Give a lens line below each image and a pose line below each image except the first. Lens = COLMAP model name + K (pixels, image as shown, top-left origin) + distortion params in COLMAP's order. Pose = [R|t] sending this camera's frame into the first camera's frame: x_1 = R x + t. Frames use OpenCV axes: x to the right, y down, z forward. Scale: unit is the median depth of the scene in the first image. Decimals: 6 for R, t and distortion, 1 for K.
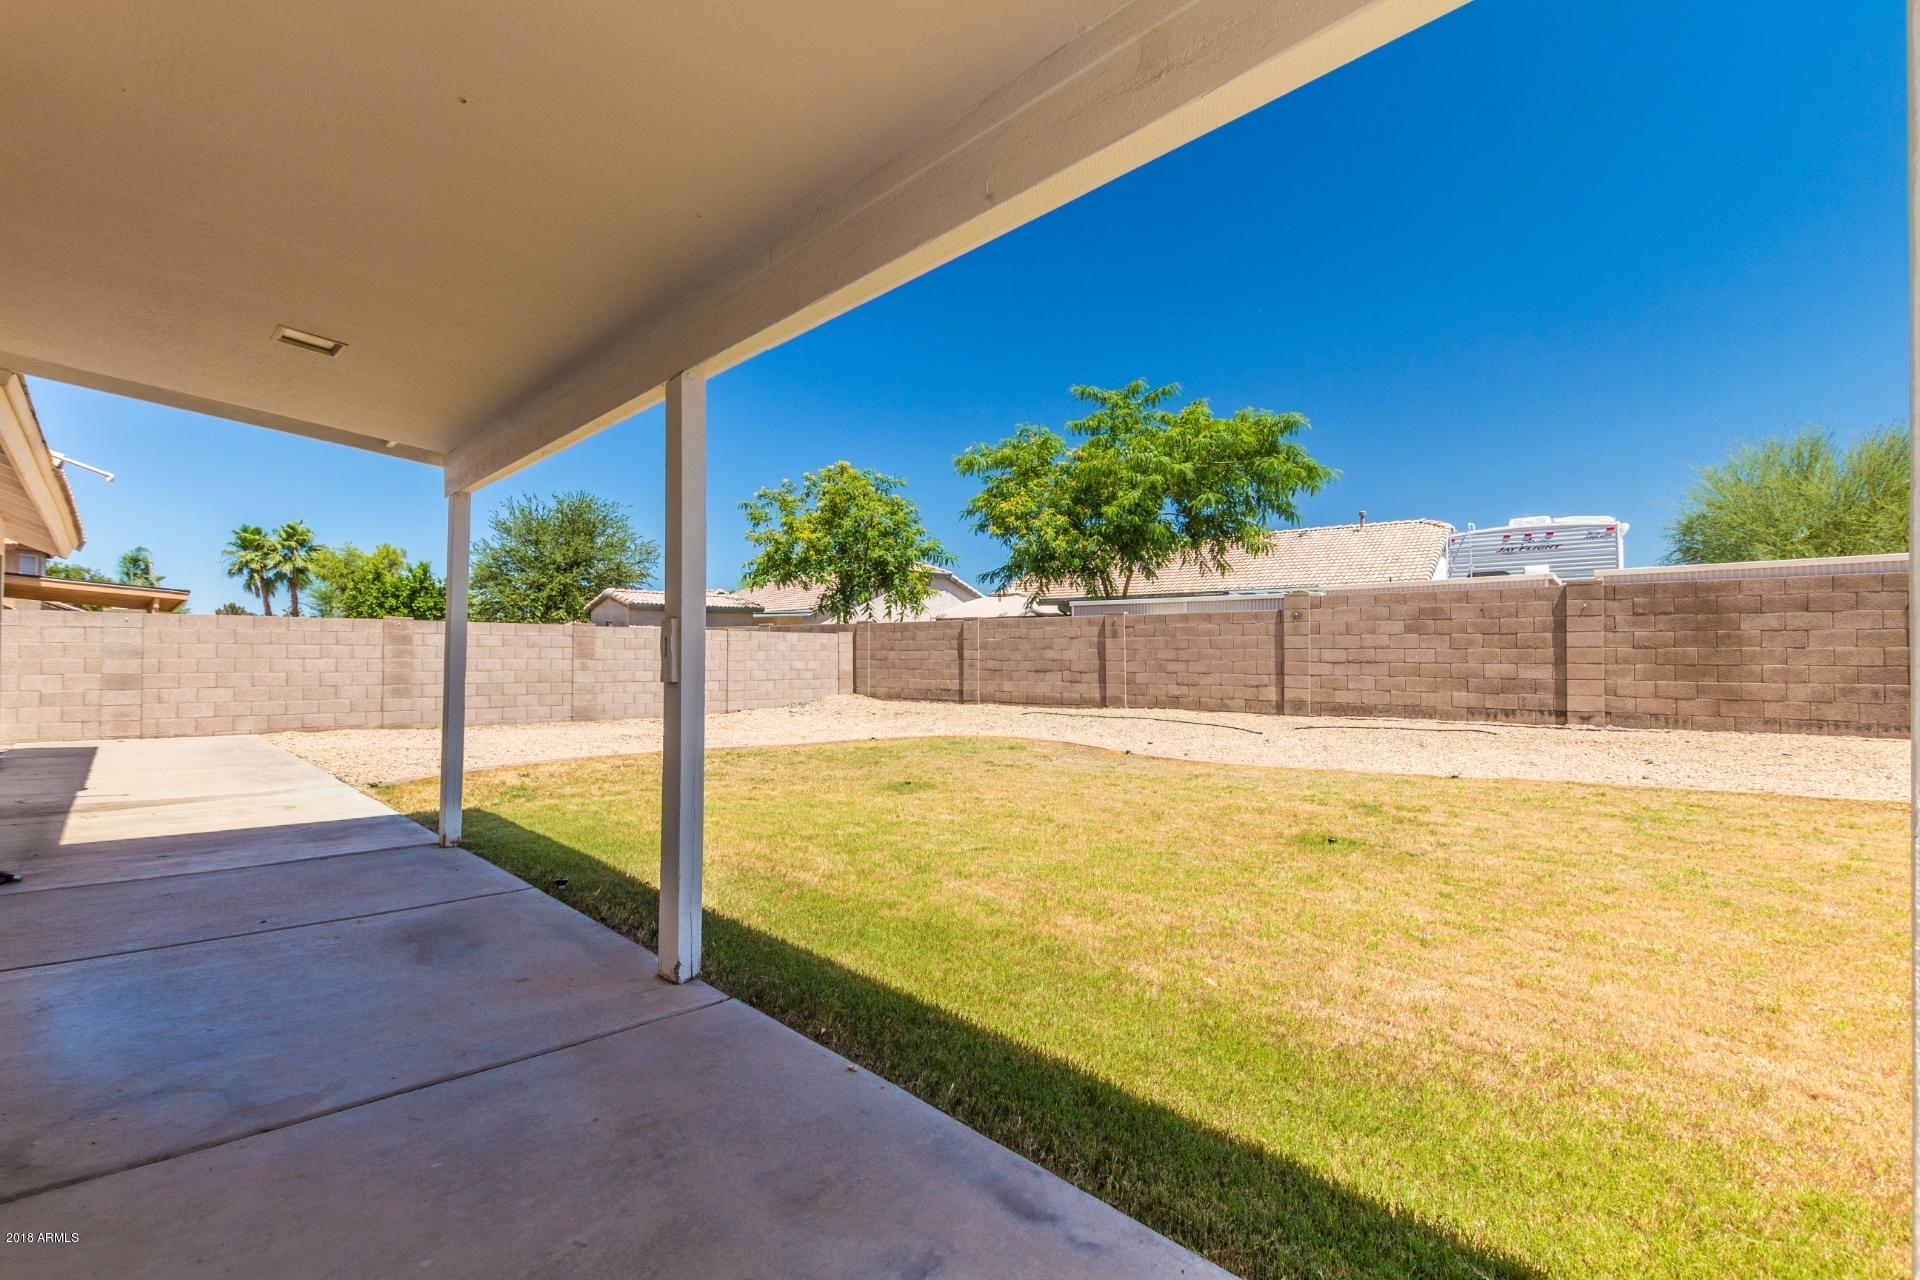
lens RADIAL K [[912.7, 0, 956.9], [0, 912.7, 640.3], [0, 0, 1]] dist [0.005513, -0.002132]
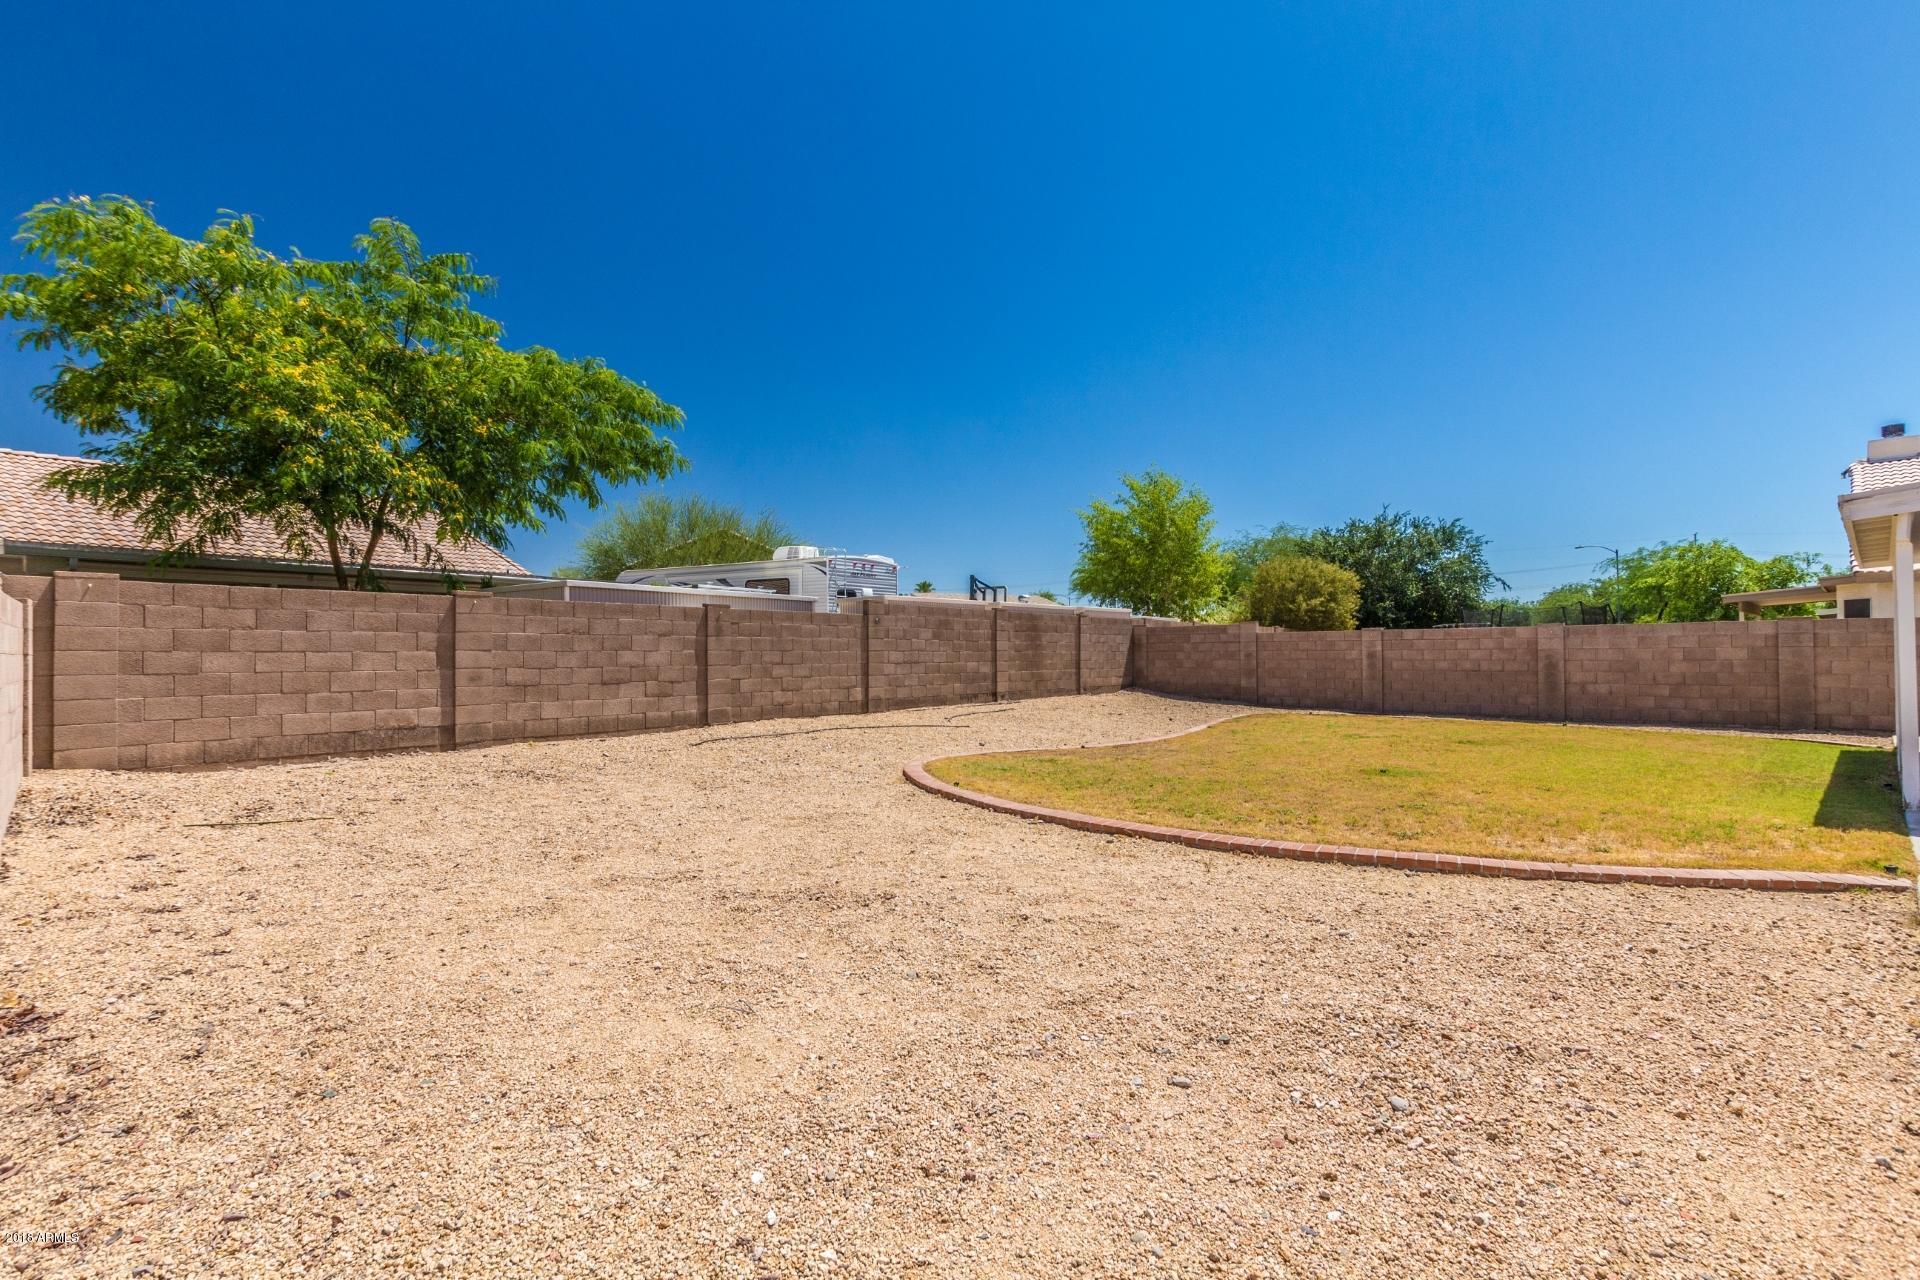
lens RADIAL K [[912.7, 0, 960.4], [0, 912.7, 645.3], [0, 0, 1]] dist [0.005513, -0.002132]
pose [[-0.026771, 0.005186, 0.999628, -0.640165], [-0.016552, 0.999847, -0.005630, 0.006332], [-0.999505, -0.016696, -0.026681, 0.835450]]
